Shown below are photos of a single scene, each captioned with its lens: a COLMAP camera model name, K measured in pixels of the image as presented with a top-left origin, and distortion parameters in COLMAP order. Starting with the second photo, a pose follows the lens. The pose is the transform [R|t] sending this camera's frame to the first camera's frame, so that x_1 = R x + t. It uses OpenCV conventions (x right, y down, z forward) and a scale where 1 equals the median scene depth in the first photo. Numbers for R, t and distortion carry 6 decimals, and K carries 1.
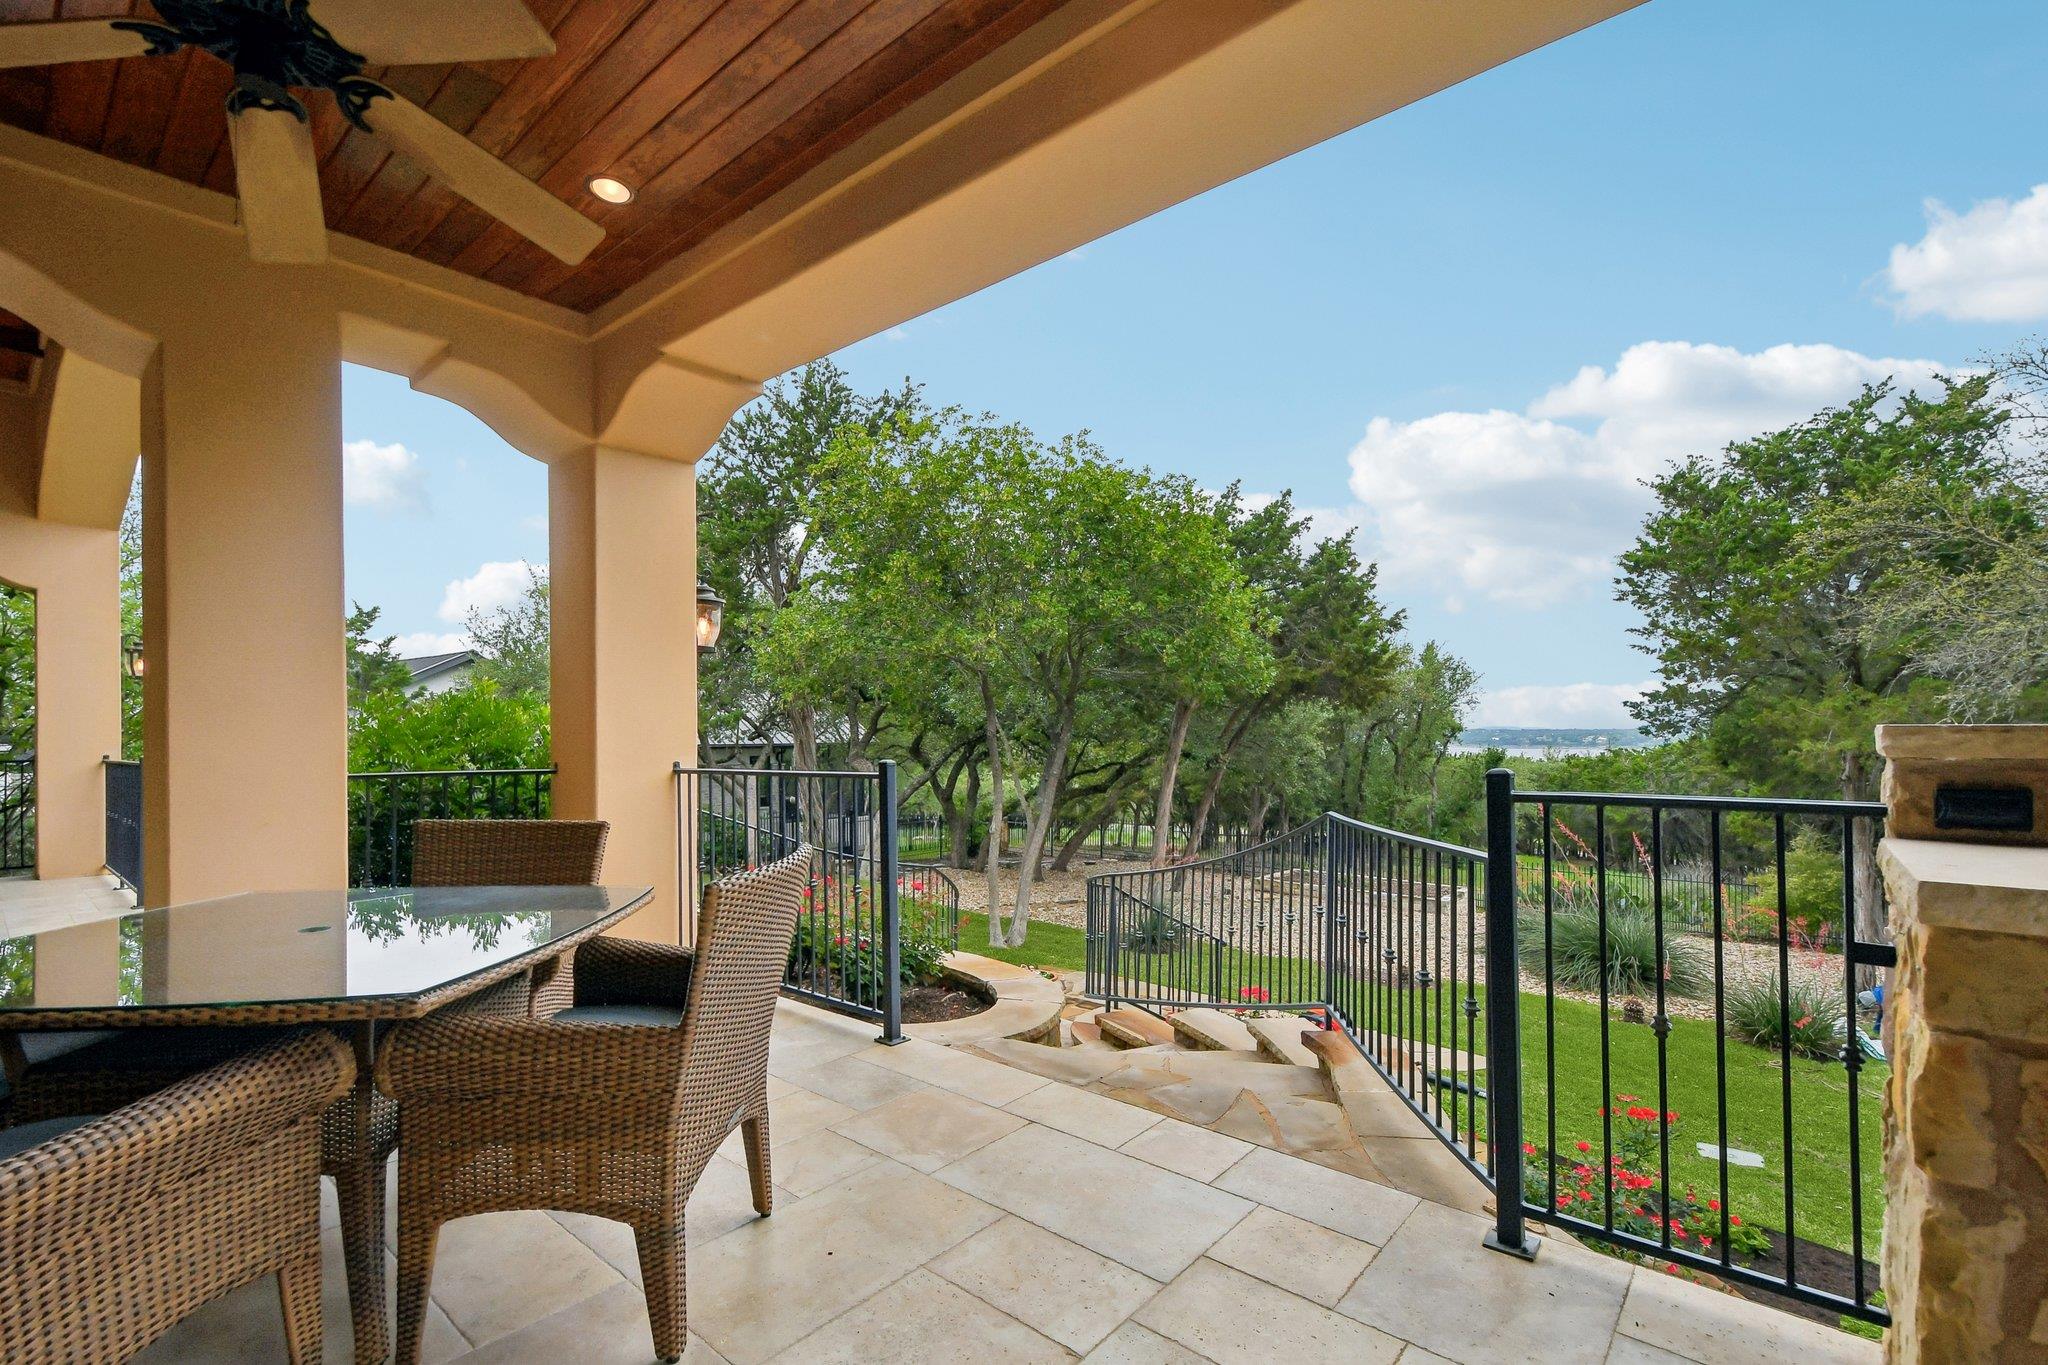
lens RADIAL K [[924.1, 0, 1031.7], [0, 924.1, 727.6], [0, 0, 1]] dist [0.025217, -0.011978]
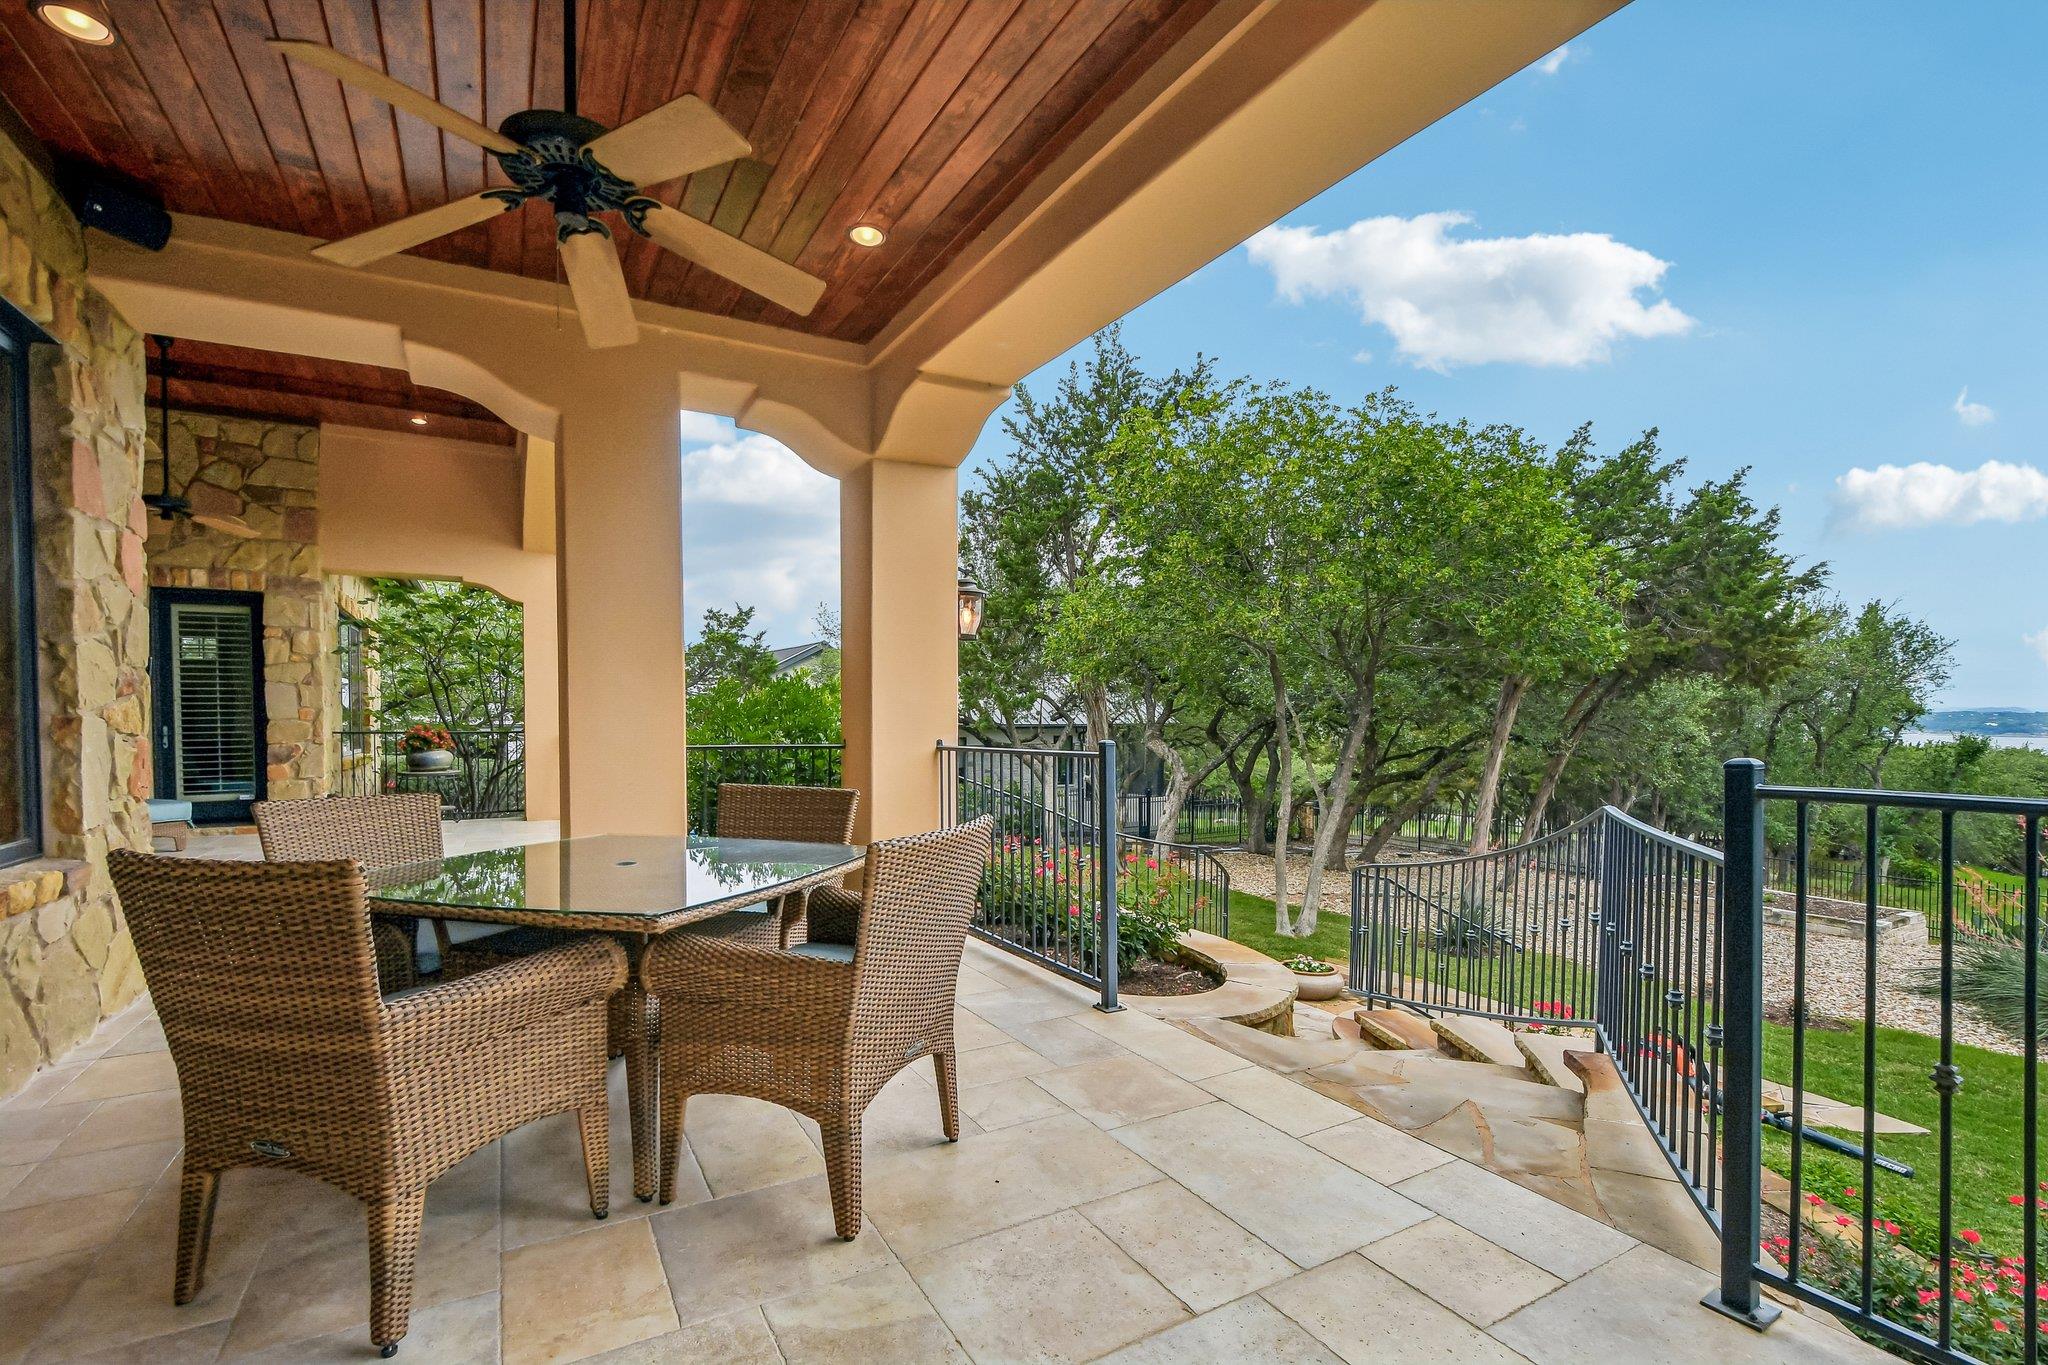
lens RADIAL K [[933.8, 0, 1025.2], [0, 933.8, 730.8], [0, 0, 1]] dist [-0.000942, -0.001289]
pose [[0.939186, 0.009346, -0.343282, 0.086366], [-0.001135, 0.999709, 0.024113, -0.000284], [0.343407, -0.022258, 0.938923, -0.010511]]
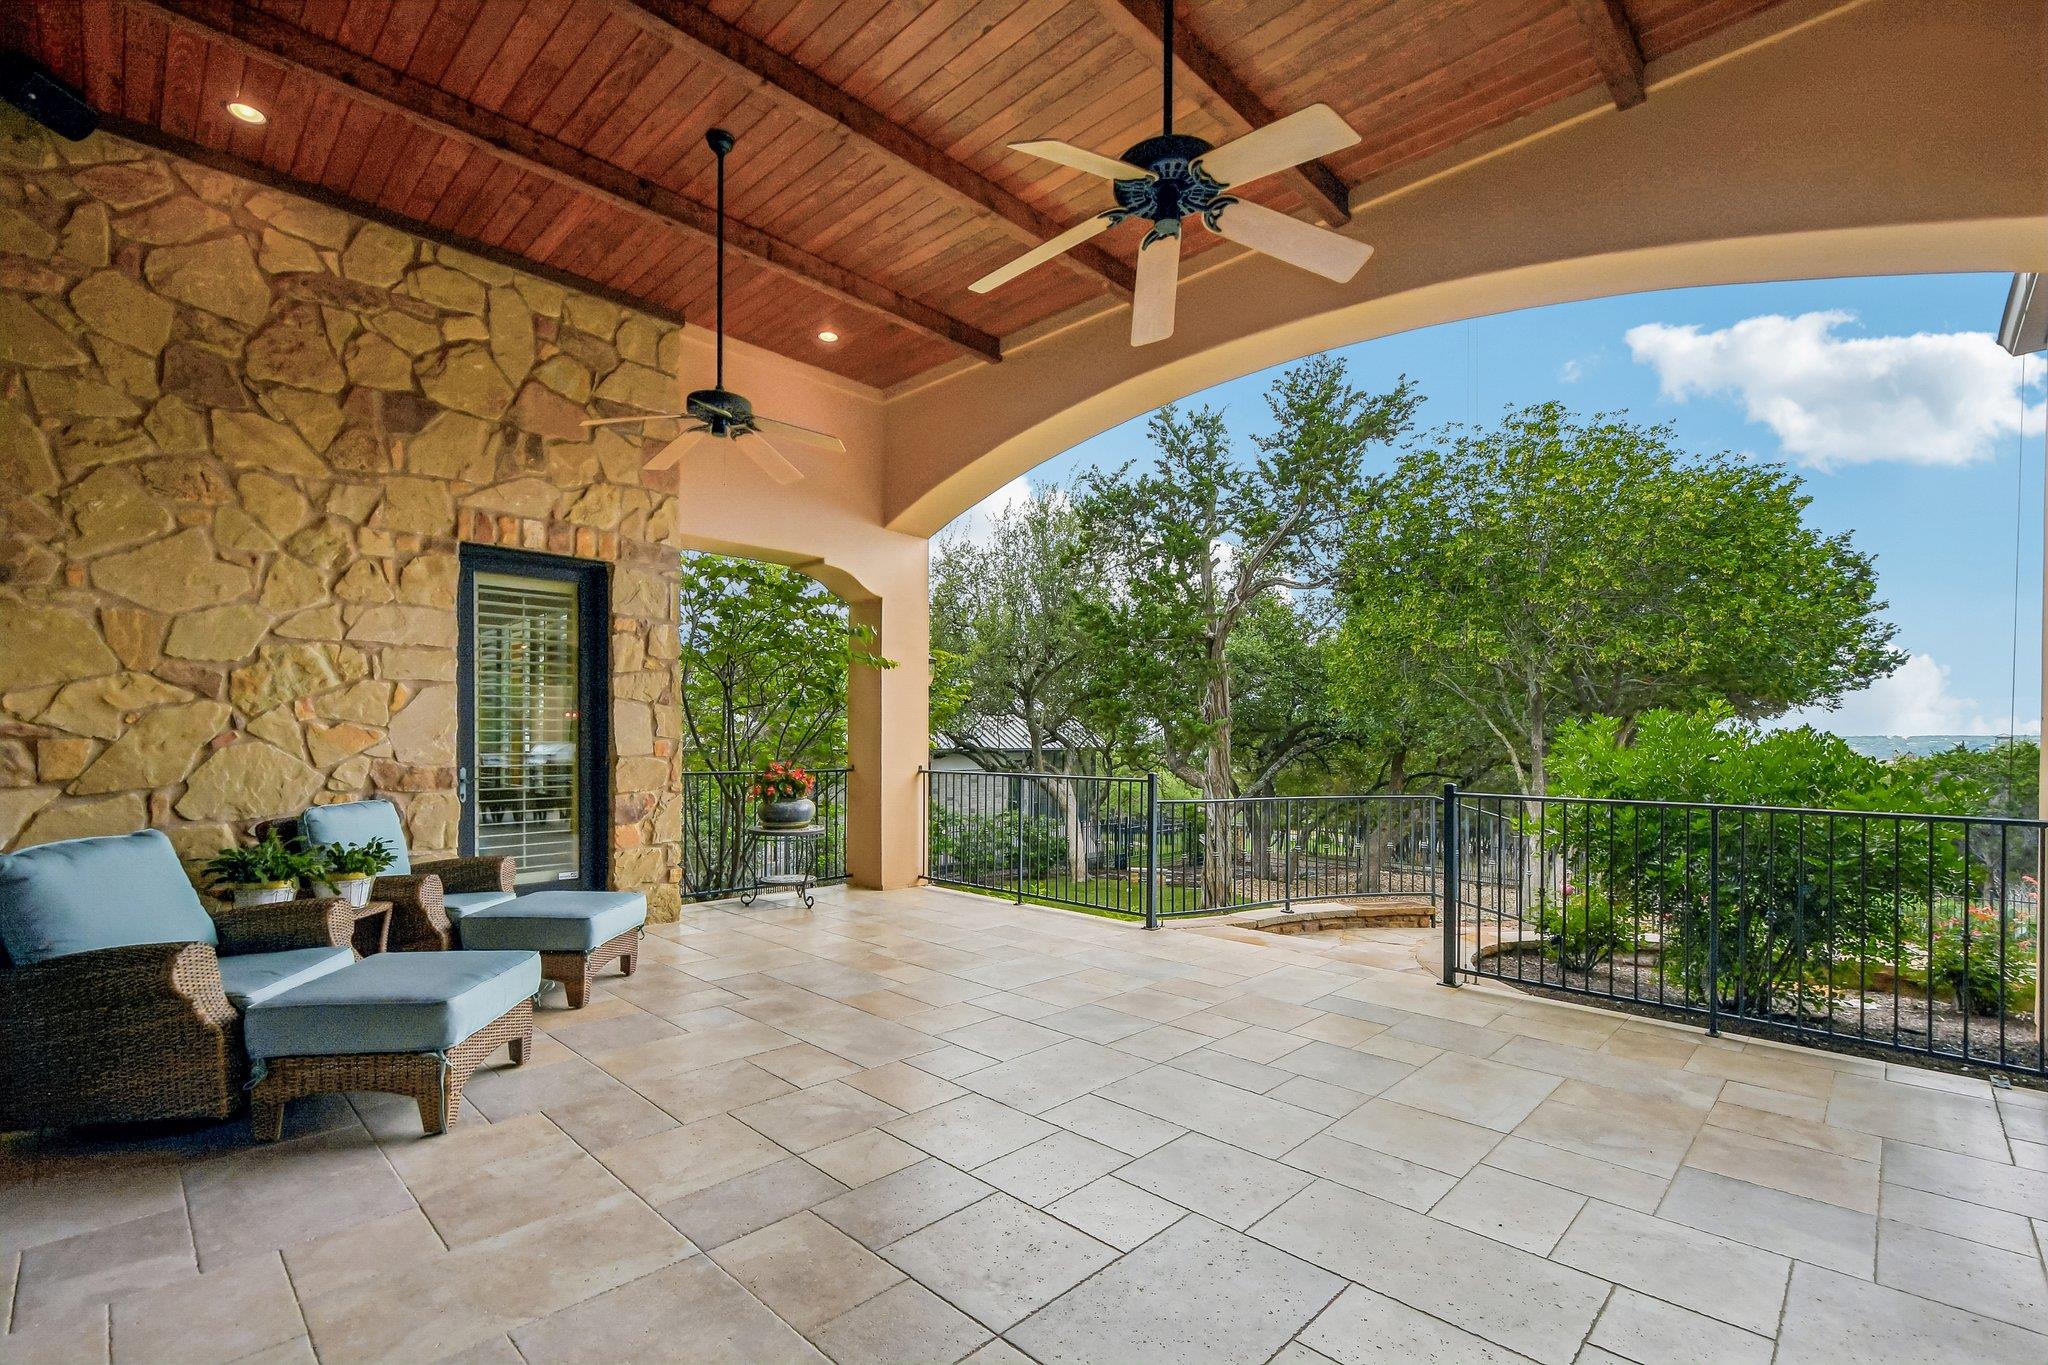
lens RADIAL K [[924.1, 0, 1031.7], [0, 924.1, 727.6], [0, 0, 1]] dist [0.025217, -0.011978]
pose [[0.997595, 0.004428, -0.069171, -1.081322], [-0.004685, 0.999983, -0.003561, -0.010165], [0.069154, 0.003876, 0.997598, 0.032938]]
